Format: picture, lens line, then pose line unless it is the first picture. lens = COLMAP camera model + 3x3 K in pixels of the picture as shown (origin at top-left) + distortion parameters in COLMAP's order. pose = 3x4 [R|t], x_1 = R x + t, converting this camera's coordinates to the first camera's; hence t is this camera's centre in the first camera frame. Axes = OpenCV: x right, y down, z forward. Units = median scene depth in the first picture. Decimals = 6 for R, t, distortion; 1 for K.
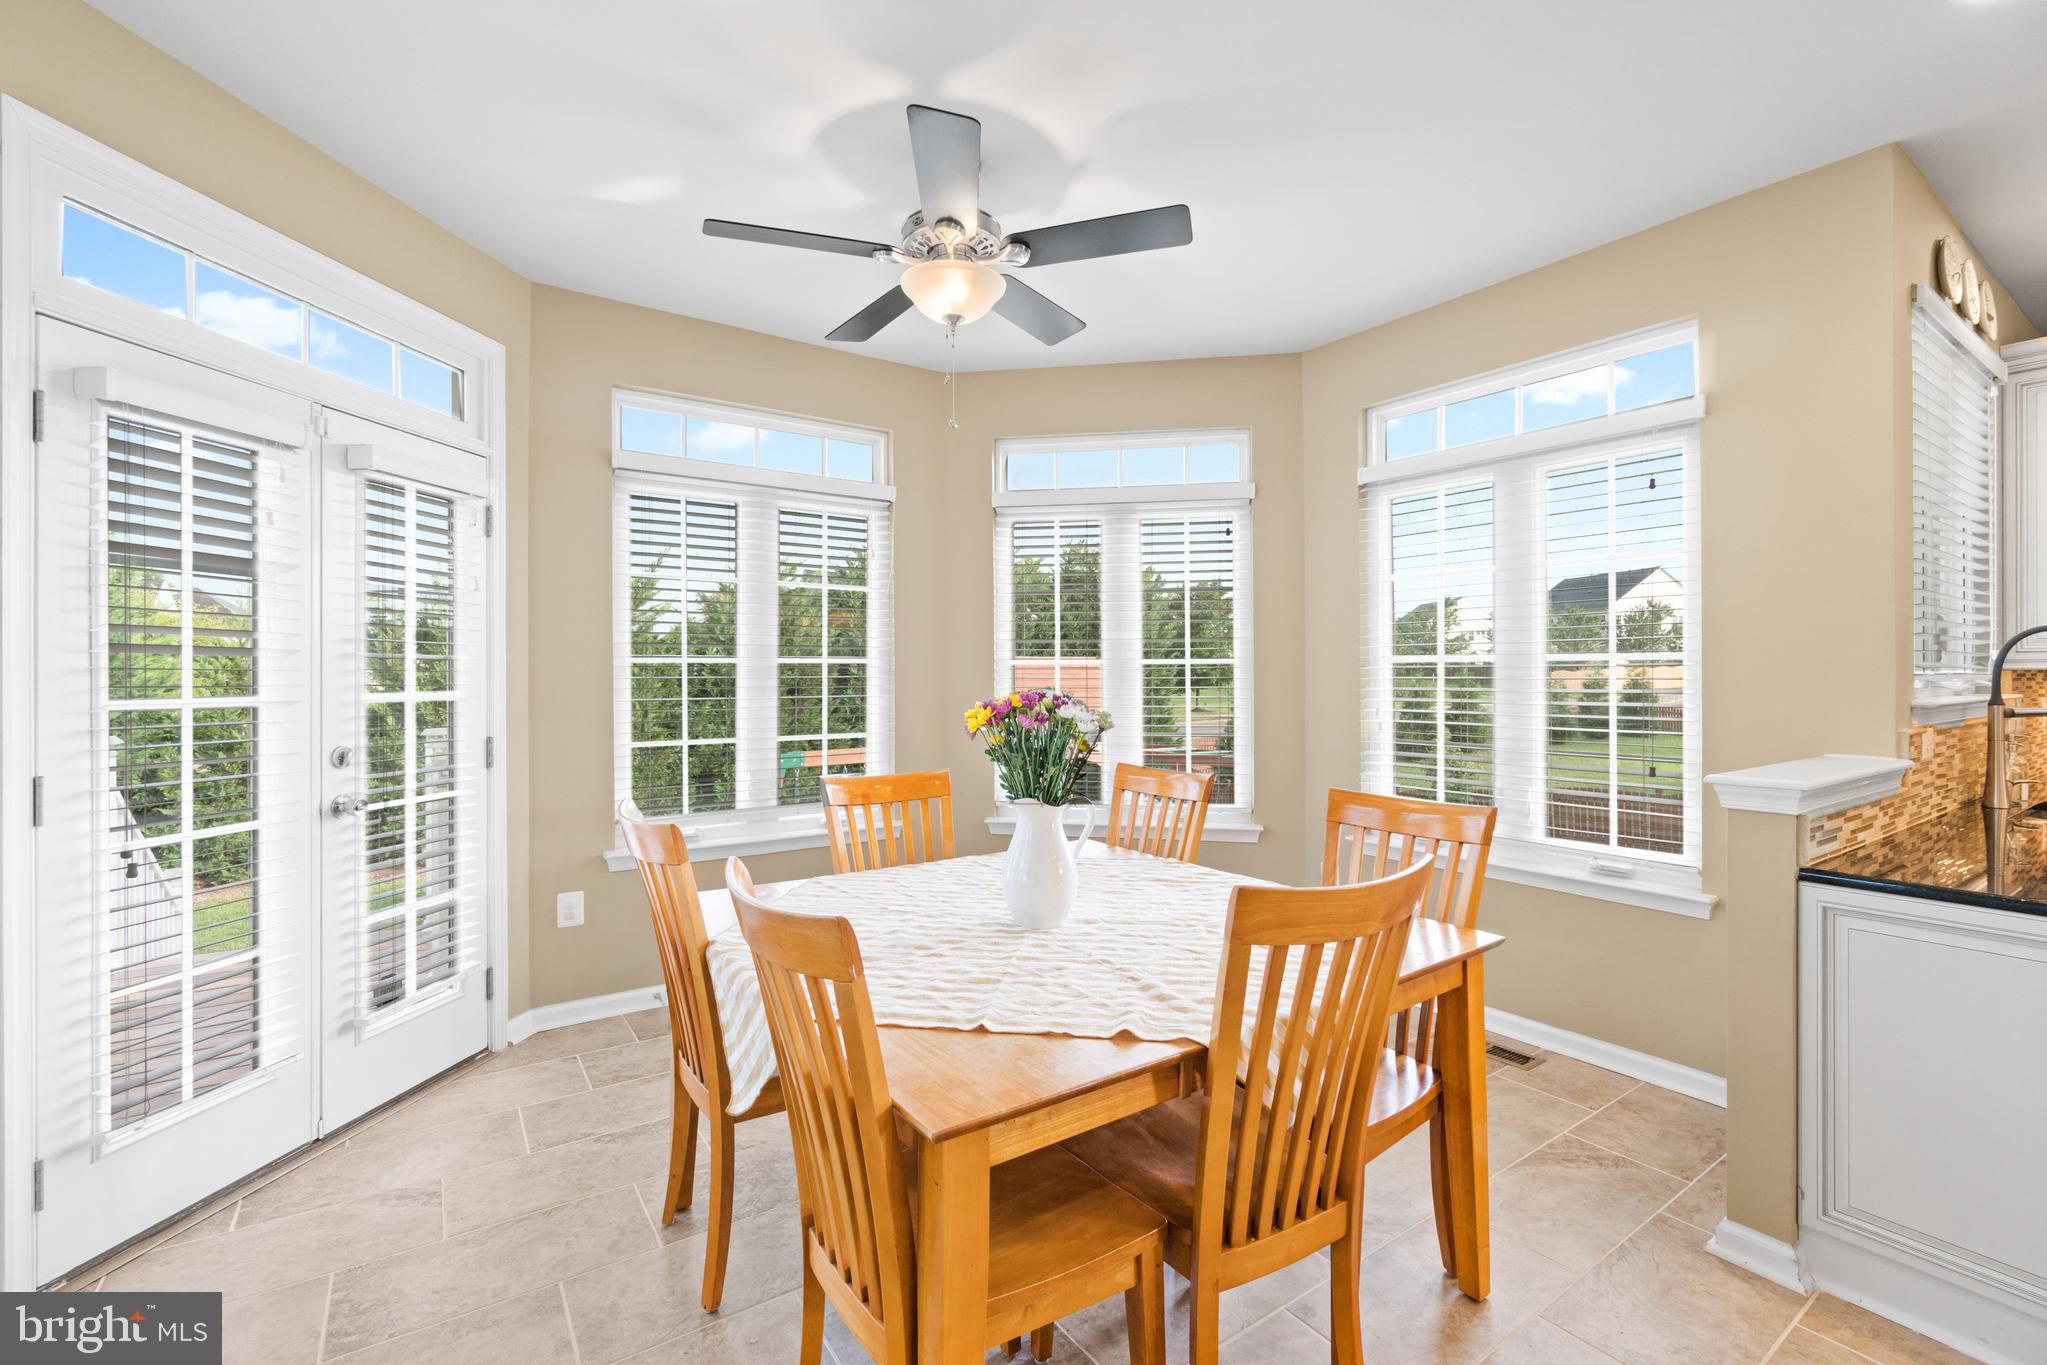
lens RADIAL K [[885.9, 0, 1018.5], [0, 885.9, 678.1], [0, 0, 1]] dist [-0.003261, -0.000993]
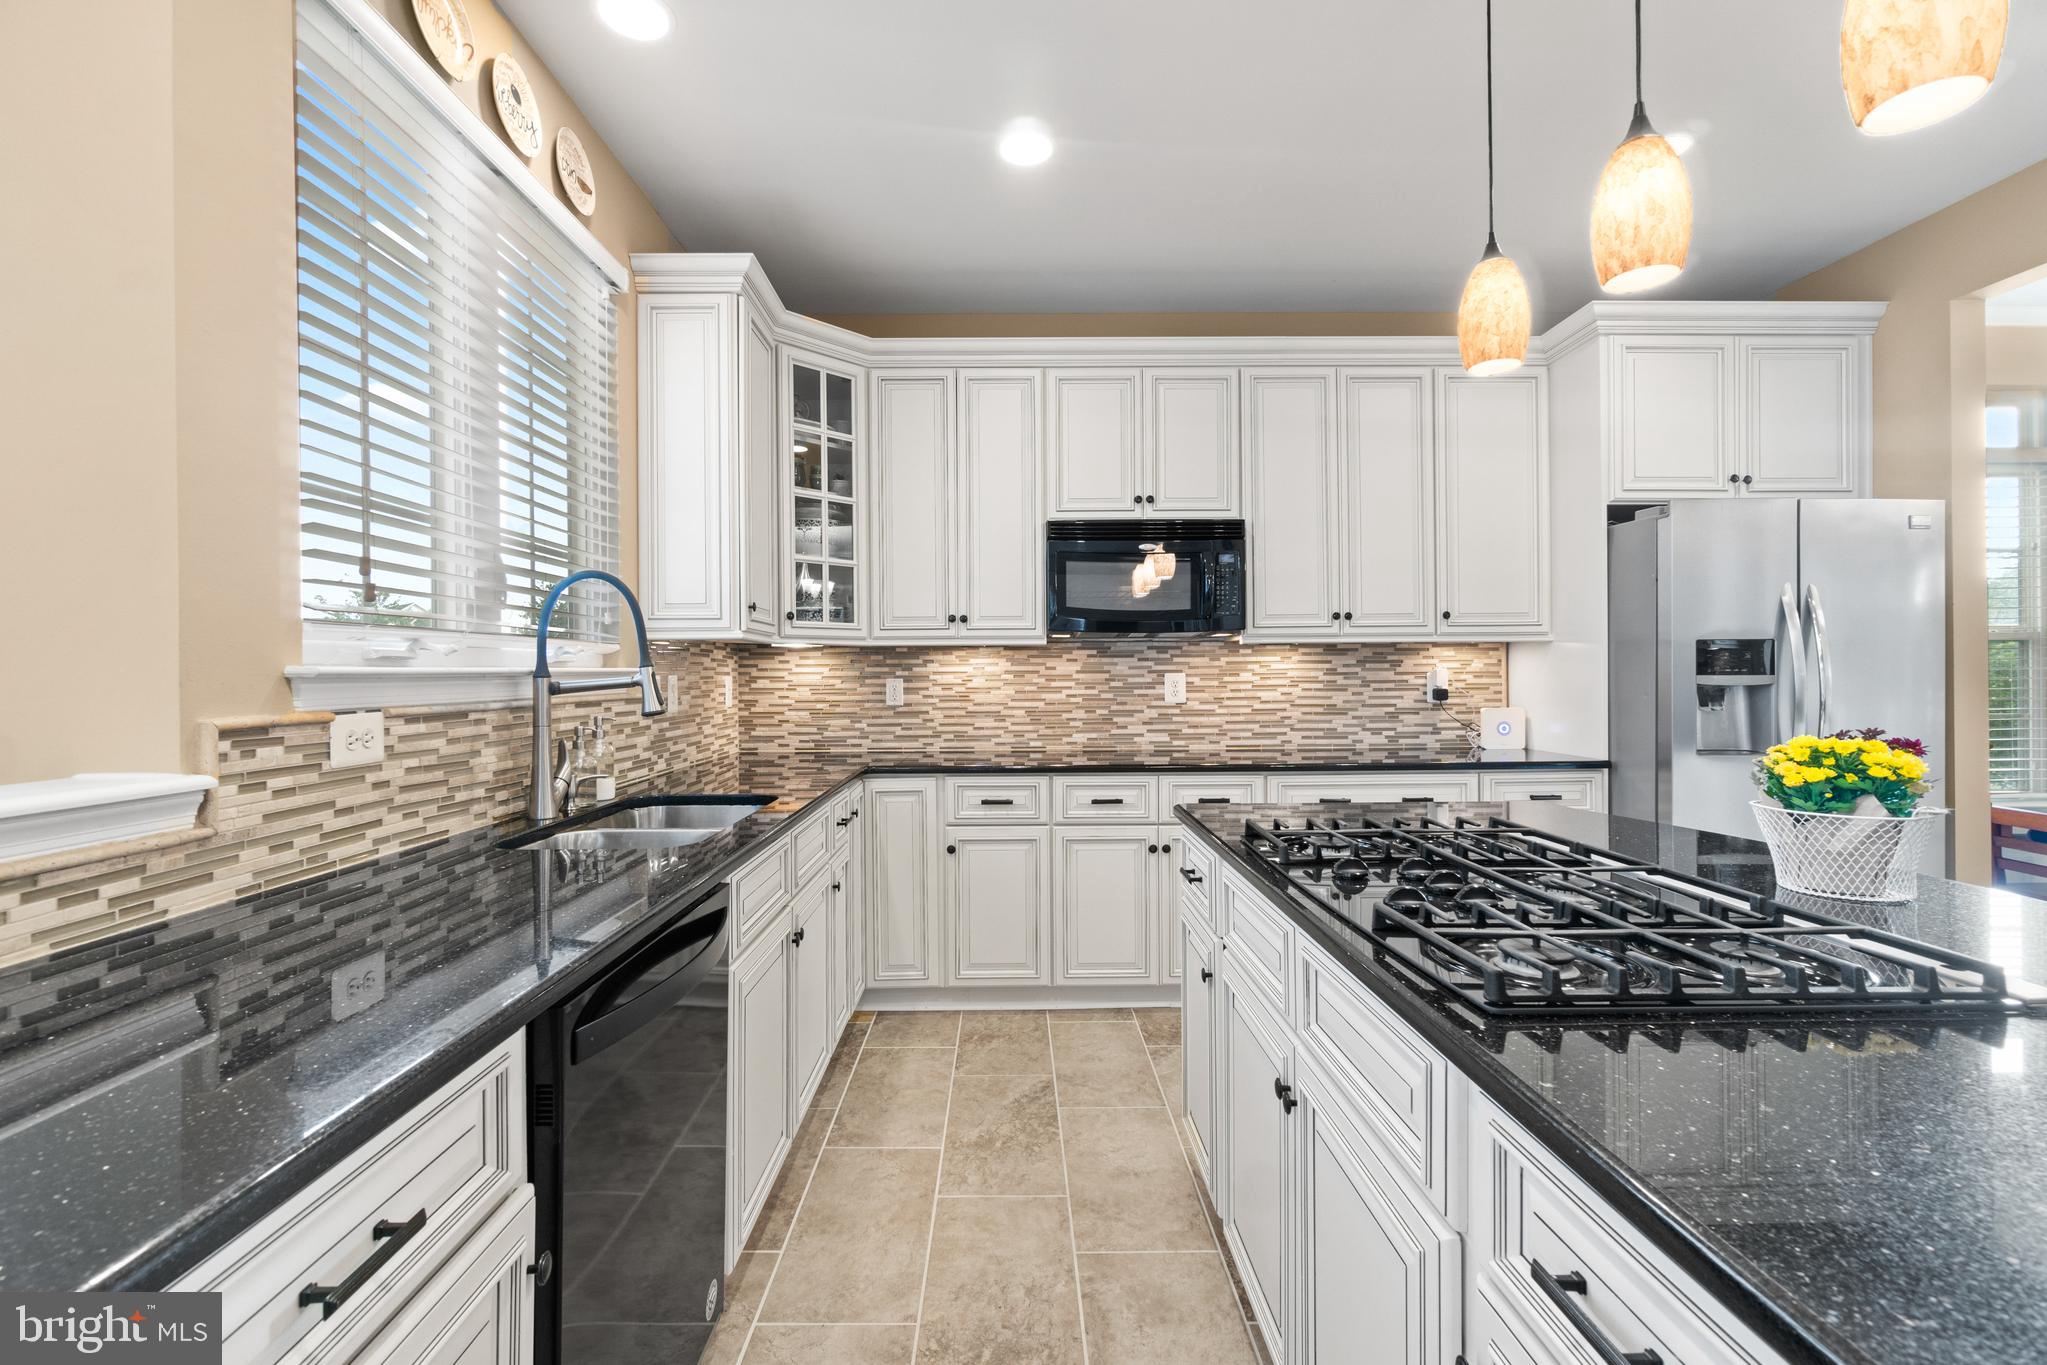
lens RADIAL K [[885.9, 0, 1012.9], [0, 885.9, 672.2], [0, 0, 1]] dist [-0.003261, -0.000993]
pose [[0.554410, -0.000916, 0.832243, 0.790251], [0.005496, 0.999982, -0.002560, 0.033403], [-0.832225, 0.005993, 0.554405, 0.294663]]
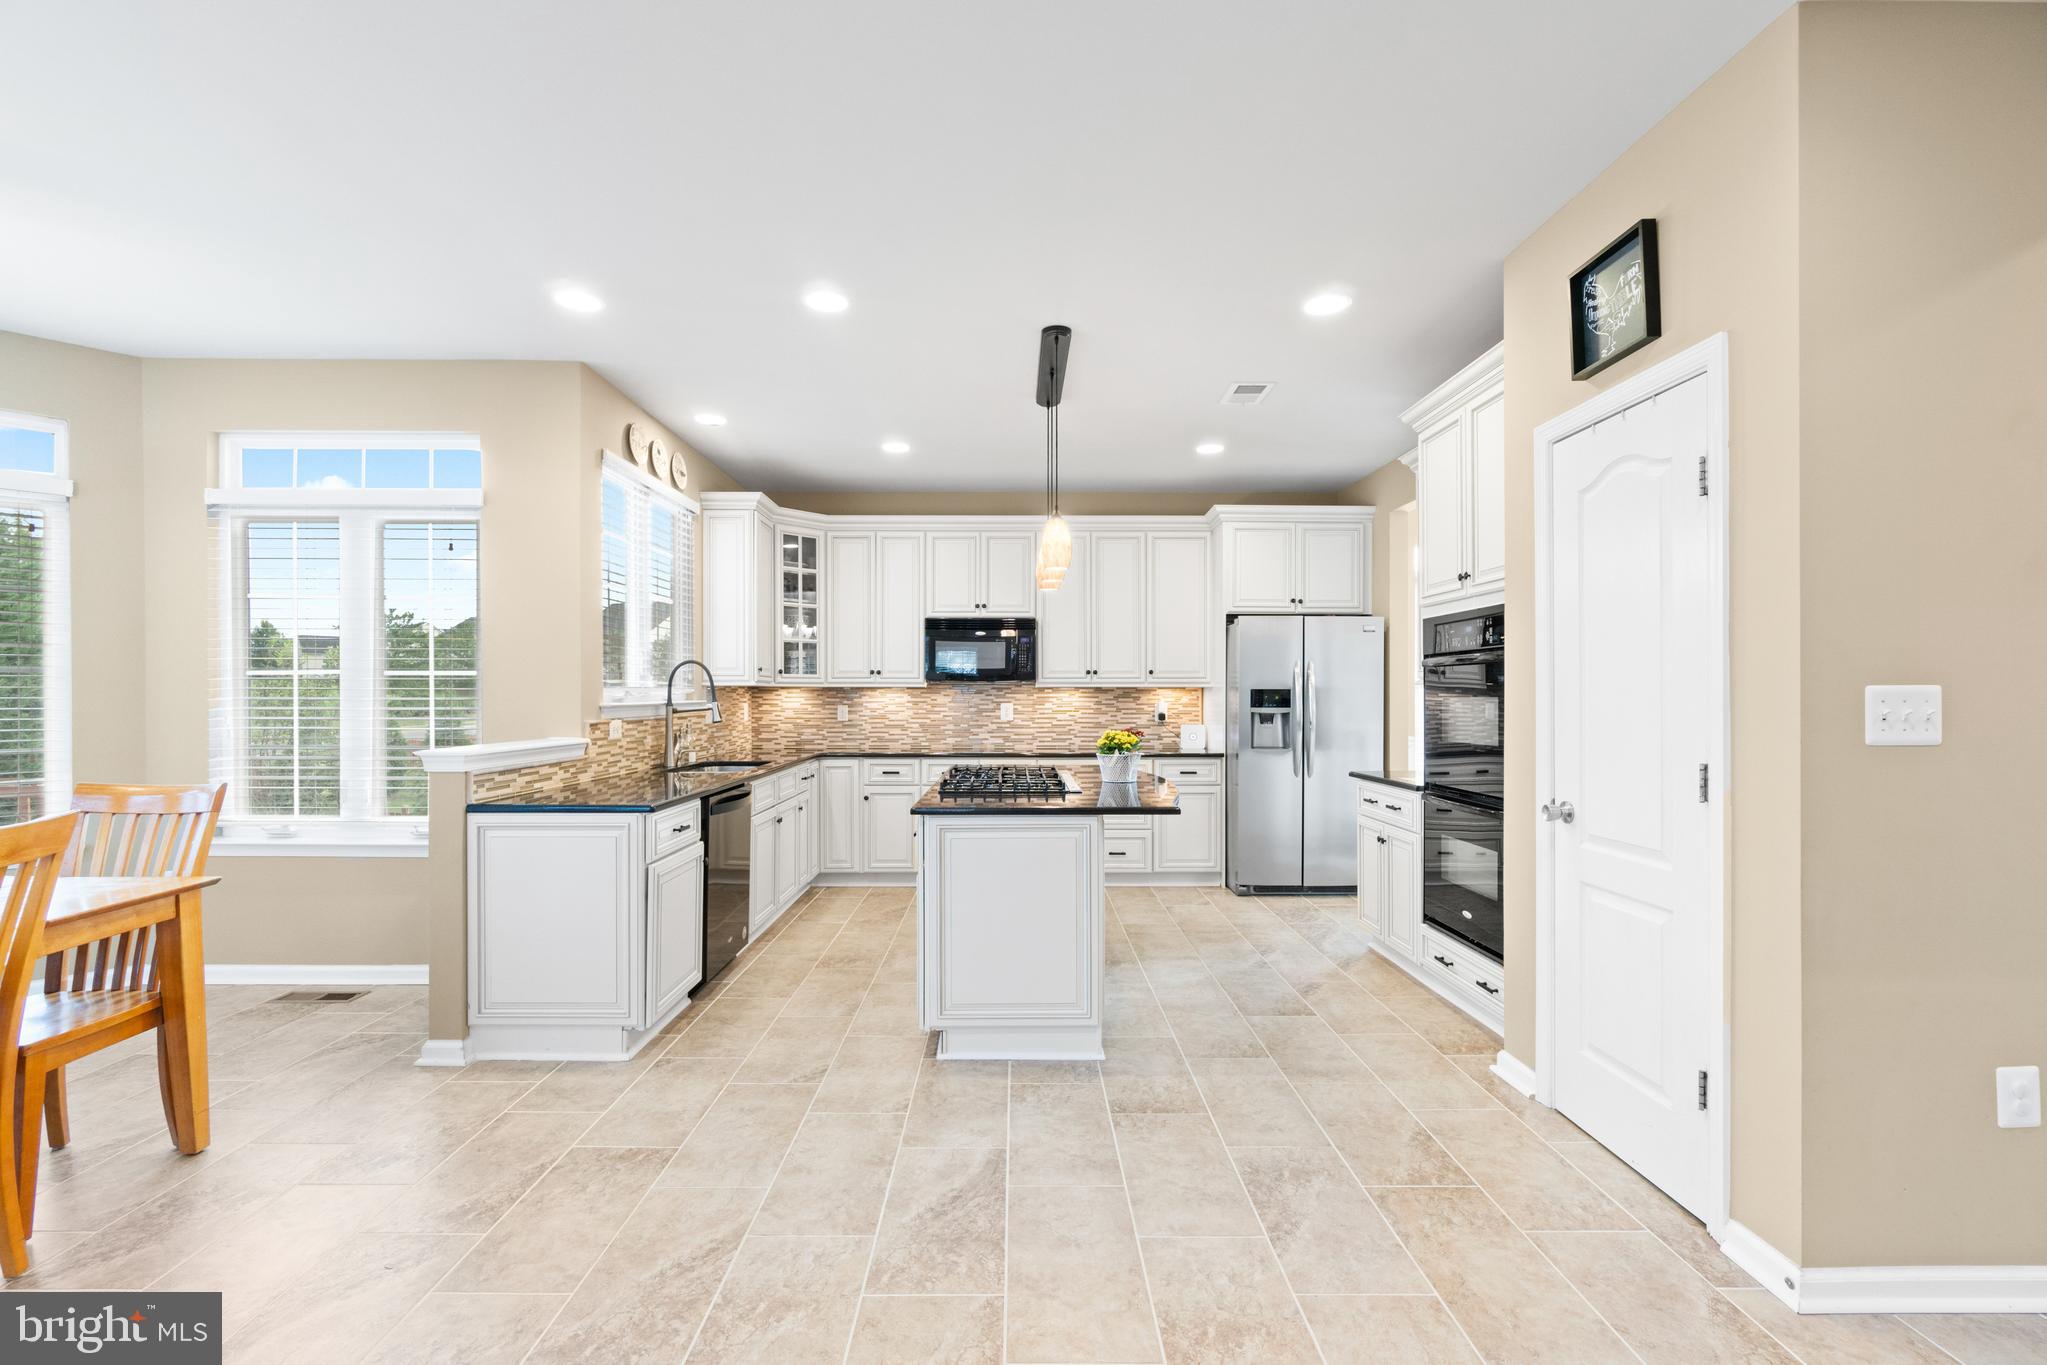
lens RADIAL K [[885.9, 0, 1012.4], [0, 885.9, 694.7], [0, 0, 1]] dist [-0.003261, -0.000993]
pose [[0.560021, 0.001688, 0.828477, 0.077701], [-0.000978, 0.999999, -0.001377, 0.011692], [-0.828478, -0.000039, 0.560022, -0.549766]]
